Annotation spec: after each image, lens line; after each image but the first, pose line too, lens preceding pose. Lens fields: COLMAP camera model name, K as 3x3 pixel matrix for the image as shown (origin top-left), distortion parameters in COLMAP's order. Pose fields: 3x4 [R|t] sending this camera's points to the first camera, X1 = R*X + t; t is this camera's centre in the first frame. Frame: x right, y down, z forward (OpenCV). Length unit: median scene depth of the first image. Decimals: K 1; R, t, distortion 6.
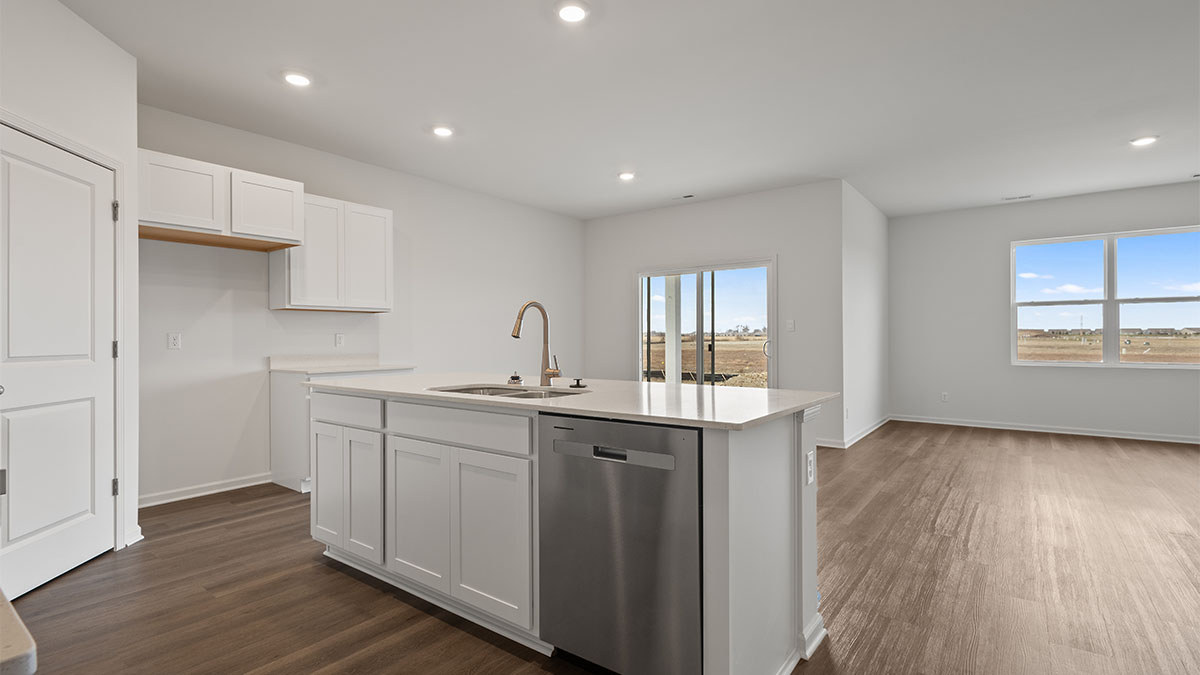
lens RADIAL K [[553.5, 0, 599.4], [0, 553.5, 338.0], [0, 0, 1]] dist [0.005936, -0.001005]
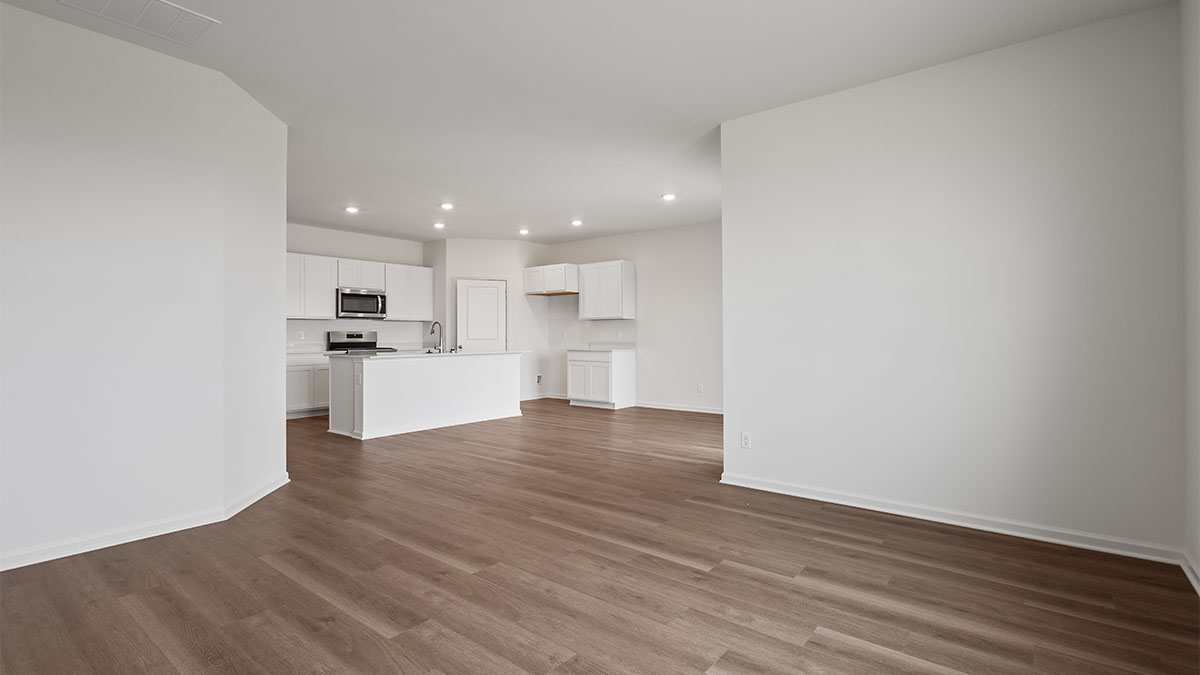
lens RADIAL K [[553.5, 0, 596.6], [0, 553.5, 334.2], [0, 0, 1]] dist [0.005936, -0.001005]
pose [[-0.029161, 0.004687, -0.999564, 1.290882], [0.002734, 0.999986, 0.004609, -0.006591], [0.999571, -0.002598, -0.029173, 0.925241]]
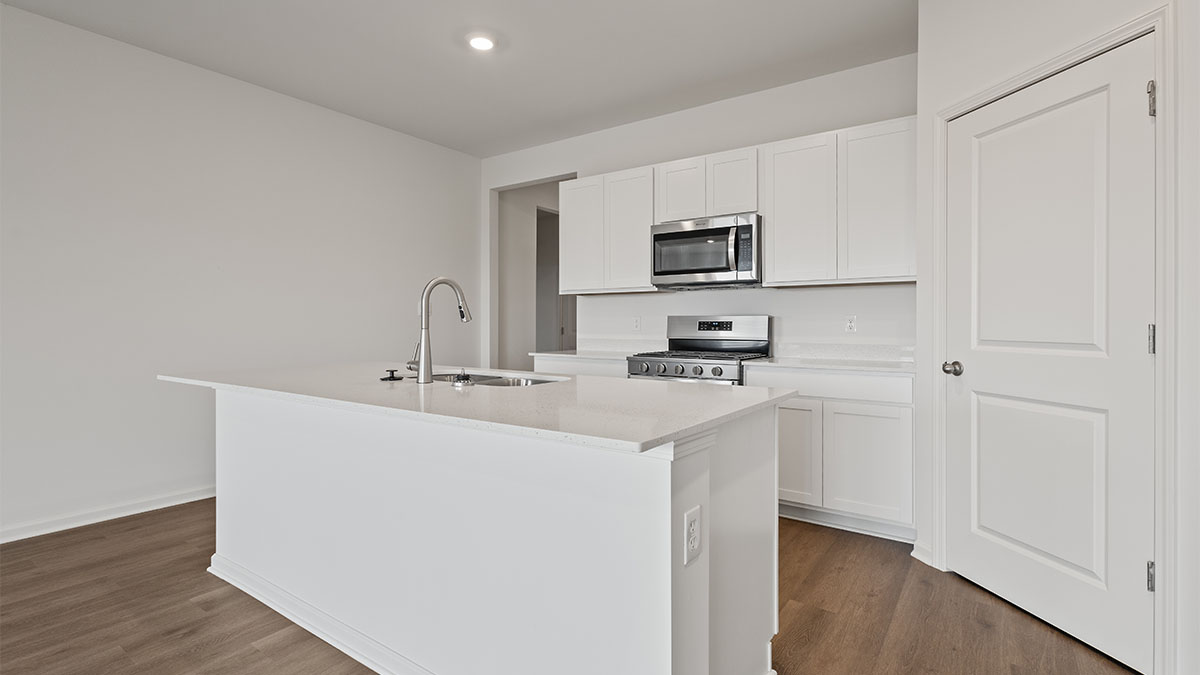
lens RADIAL K [[553.5, 0, 595.5], [0, 553.5, 329.7], [0, 0, 1]] dist [0.005936, -0.001005]
pose [[-0.999816, 0.003366, -0.018889, -0.163905], [0.003187, 0.999950, 0.009471, 0.002448], [0.018920, 0.009409, -0.999777, 0.906669]]
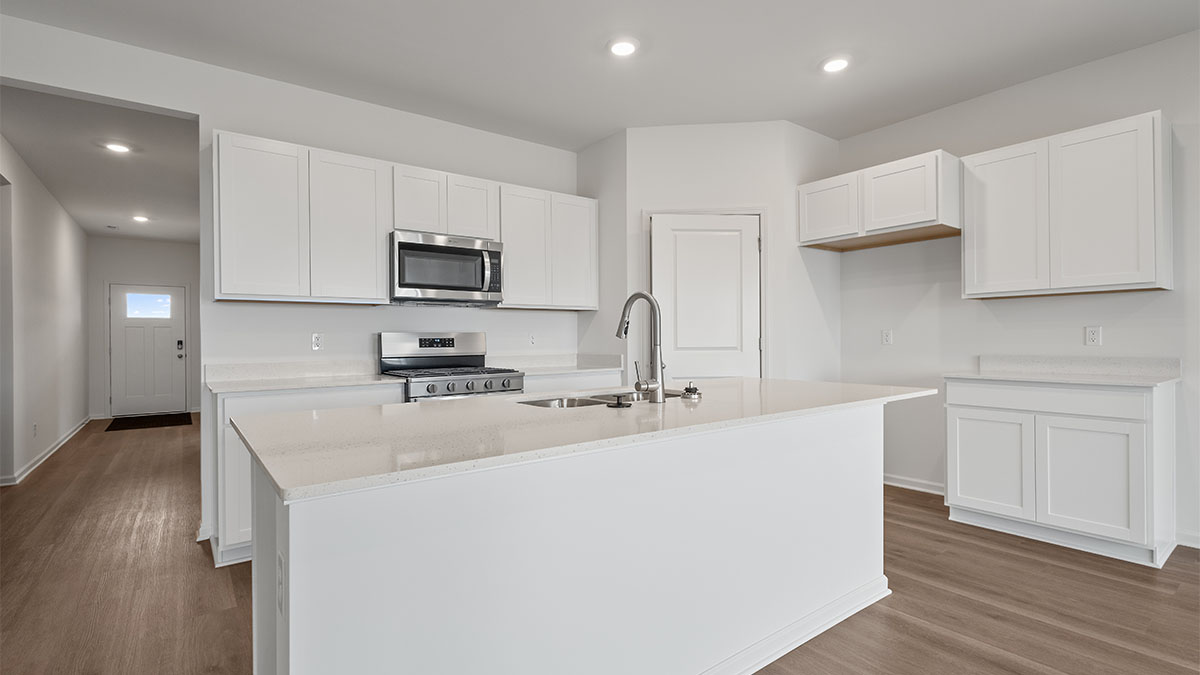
lens RADIAL K [[553.5, 0, 599.1], [0, 553.5, 340.2], [0, 0, 1]] dist [0.005936, -0.001005]
pose [[-0.272581, 0.008716, -0.962093, 0.323719], [0.009647, 0.999933, 0.006325, -0.001070], [0.962084, -0.007557, -0.272647, 0.572727]]
